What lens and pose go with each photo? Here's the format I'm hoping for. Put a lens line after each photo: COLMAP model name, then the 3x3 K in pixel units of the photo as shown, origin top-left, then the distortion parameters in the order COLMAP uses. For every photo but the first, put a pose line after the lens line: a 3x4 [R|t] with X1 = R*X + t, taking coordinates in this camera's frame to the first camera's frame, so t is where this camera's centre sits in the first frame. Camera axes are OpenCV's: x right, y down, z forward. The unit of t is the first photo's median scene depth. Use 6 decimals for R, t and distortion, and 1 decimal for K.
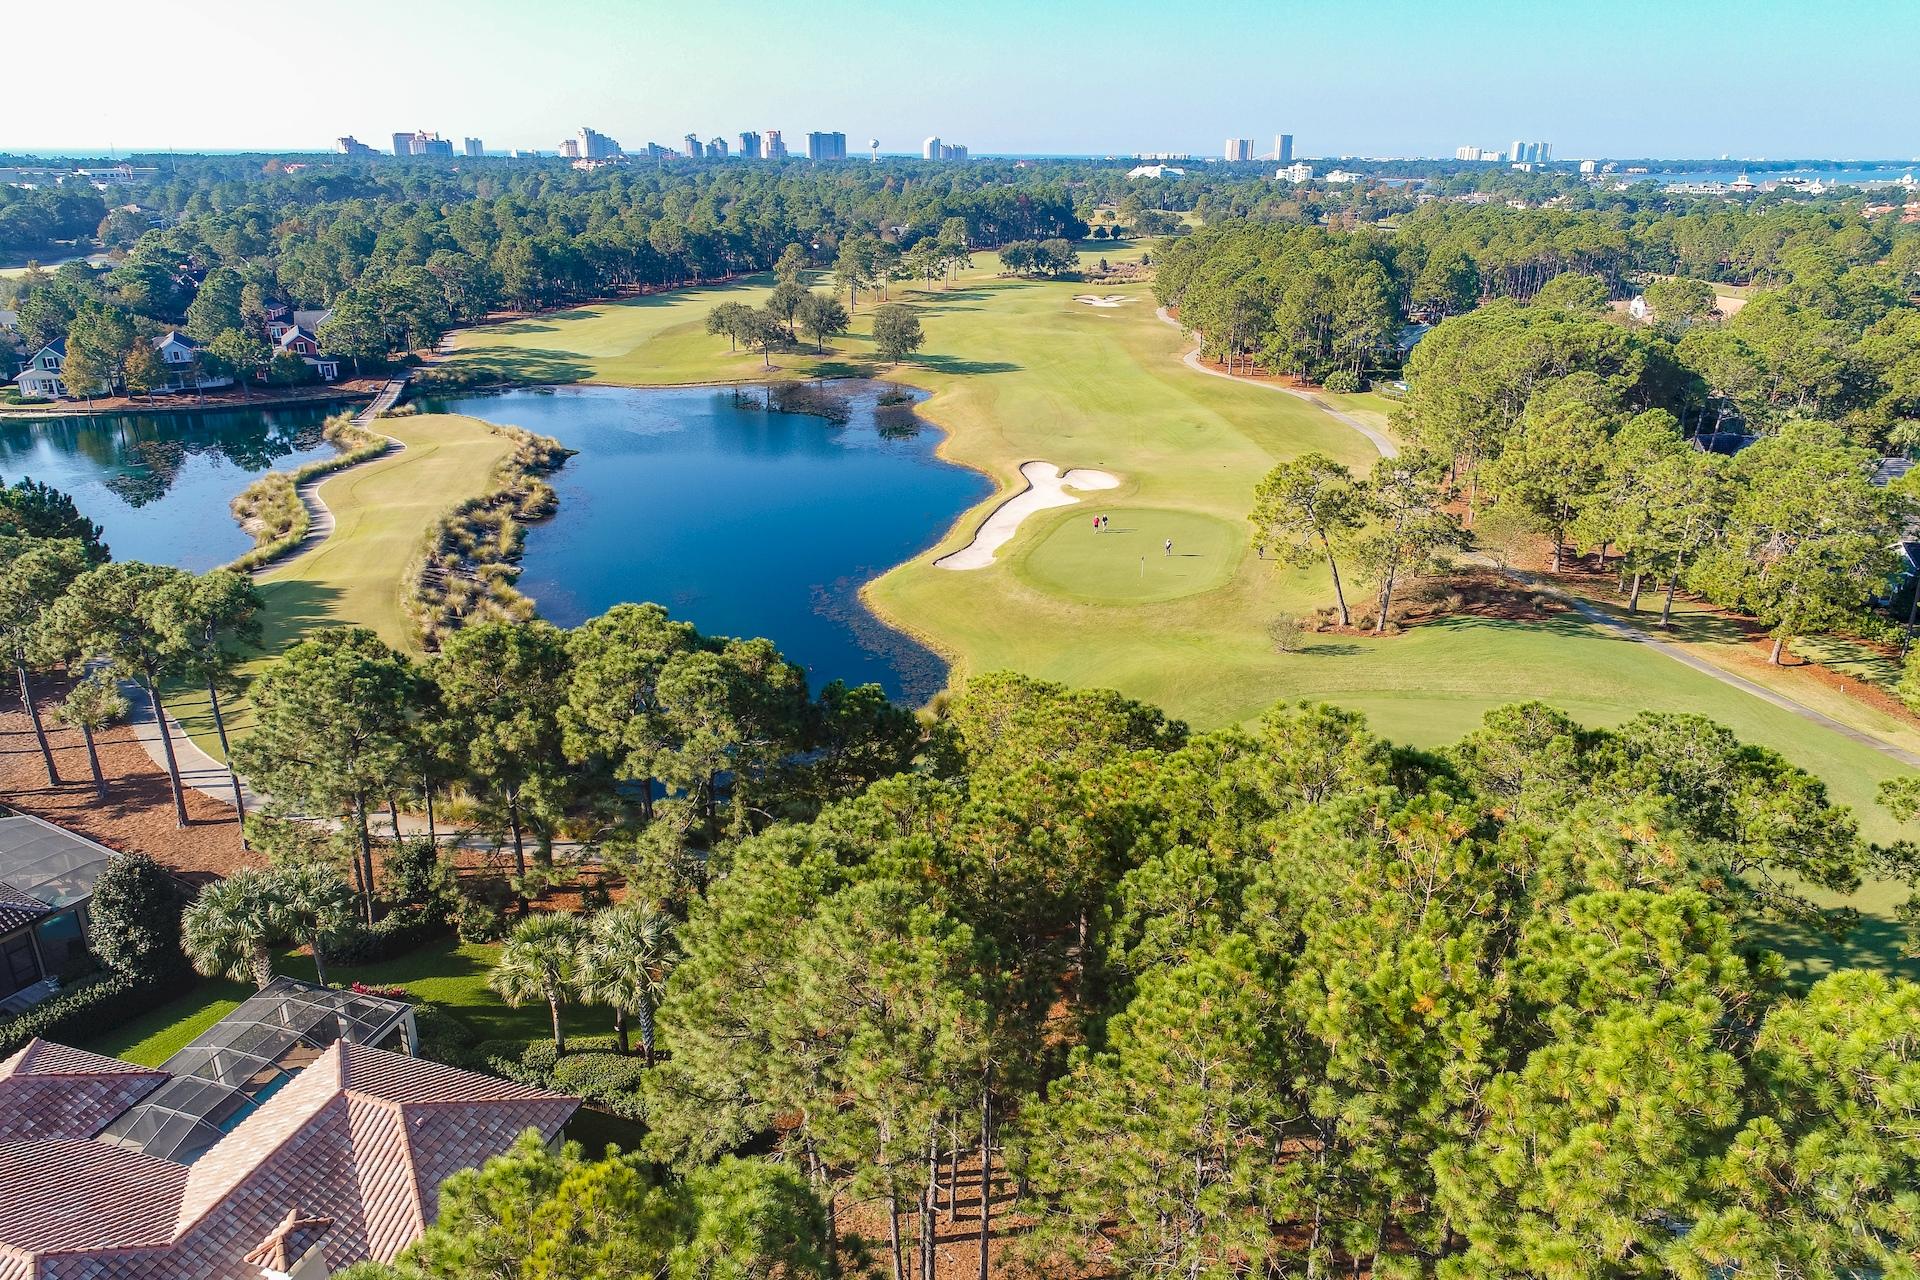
lens RADIAL K [[1282.0, 0, 960.0], [0, 1282.0, 640.0], [0, 0, 1]] dist [-0.001604, 0.001317]
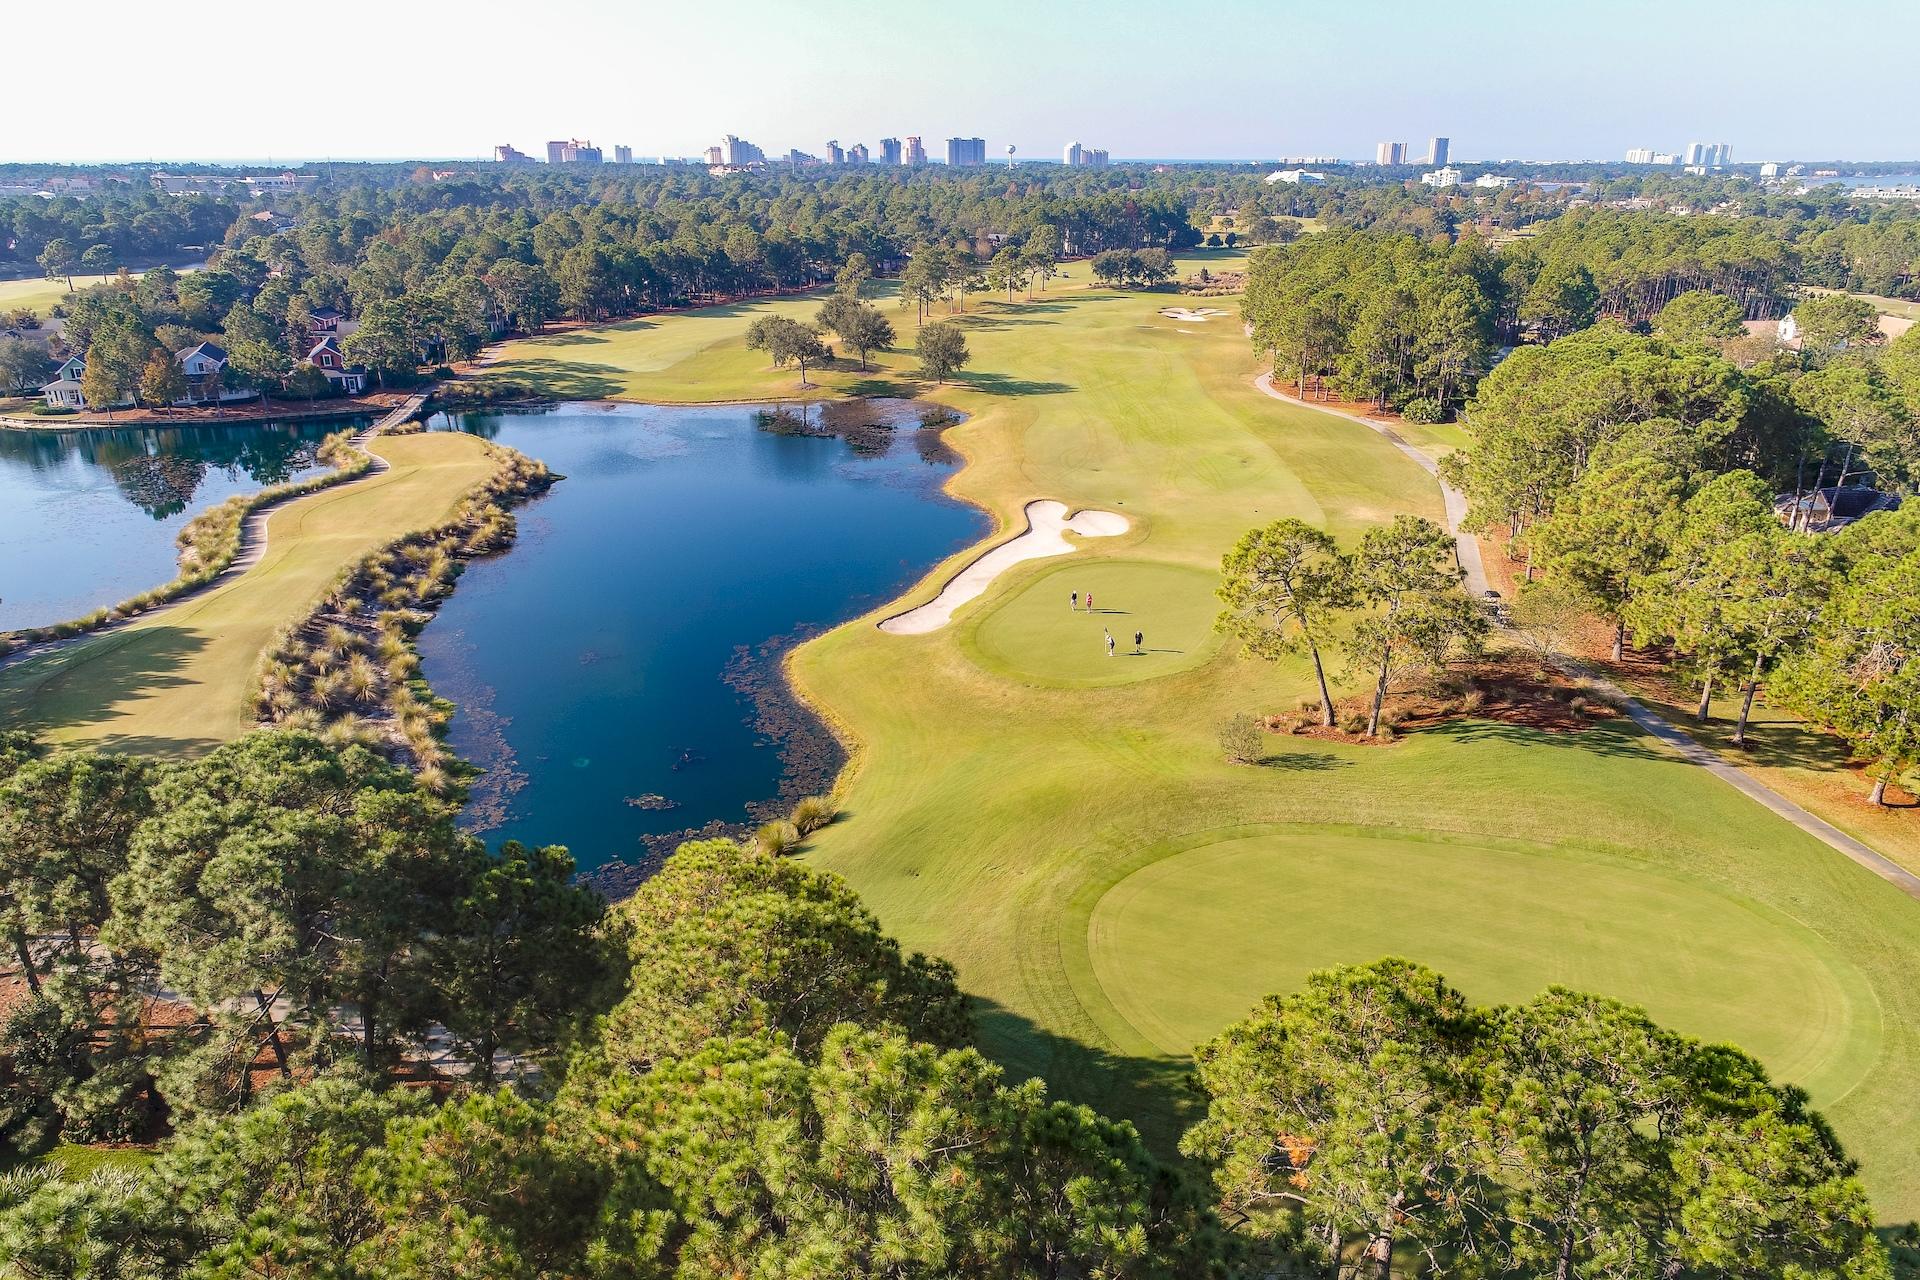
lens RADIAL K [[1282.0, 0, 960.0], [0, 1282.0, 640.0], [0, 0, 1]] dist [-0.001604, 0.001317]
pose [[0.994275, 0.033423, -0.101487, 0.066518], [-0.033804, 0.999426, -0.002039, -0.026210], [0.101360, 0.005458, 0.994835, 0.070217]]
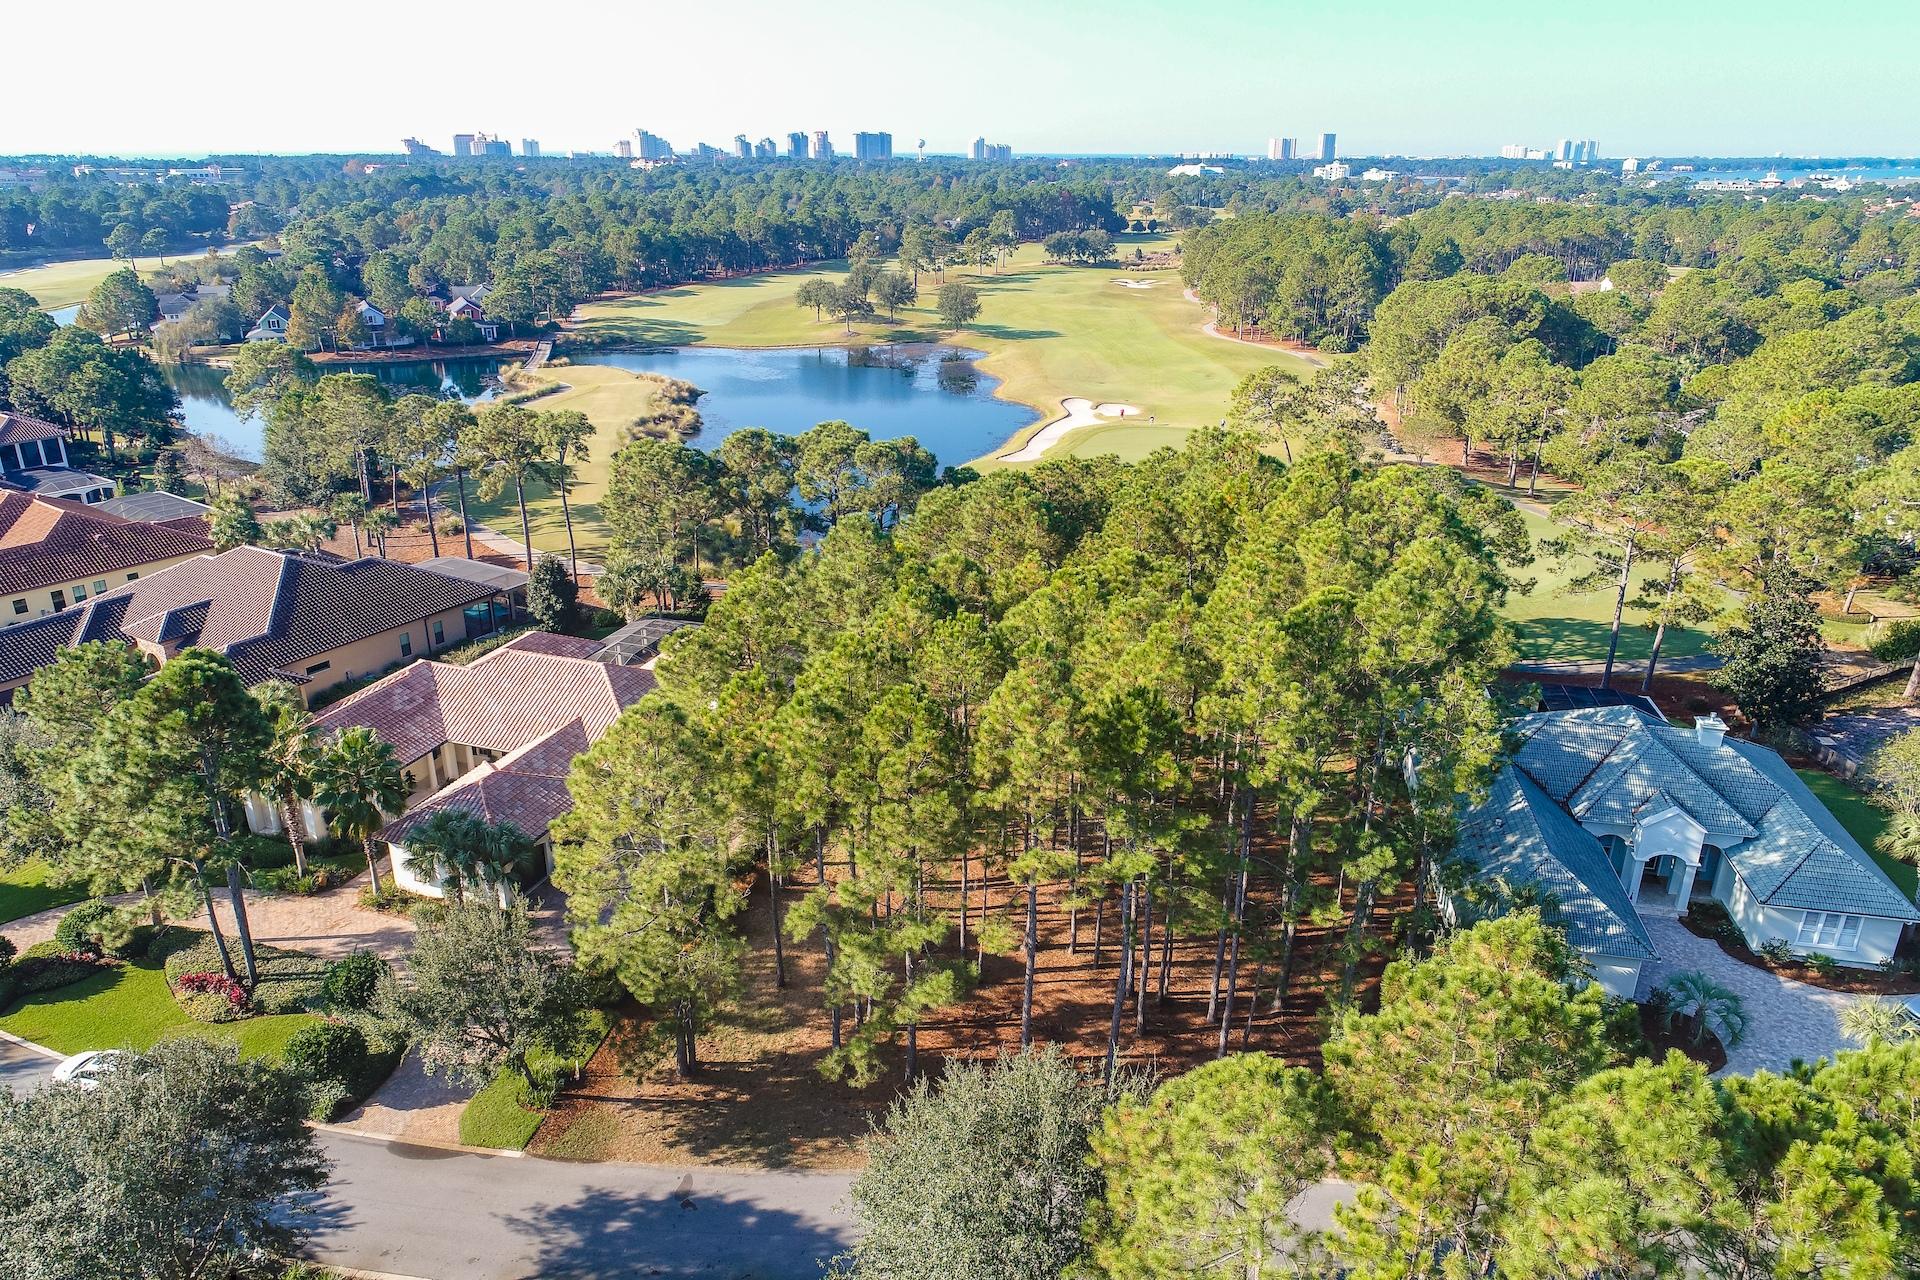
lens RADIAL K [[1282.0, 0, 960.0], [0, 1282.0, 640.0], [0, 0, 1]] dist [-0.001604, 0.001317]
pose [[0.999507, 0.009004, -0.030094, -0.008936], [-0.008995, 0.999959, 0.000422, 0.069045], [0.030097, -0.000151, 0.999547, -0.180794]]
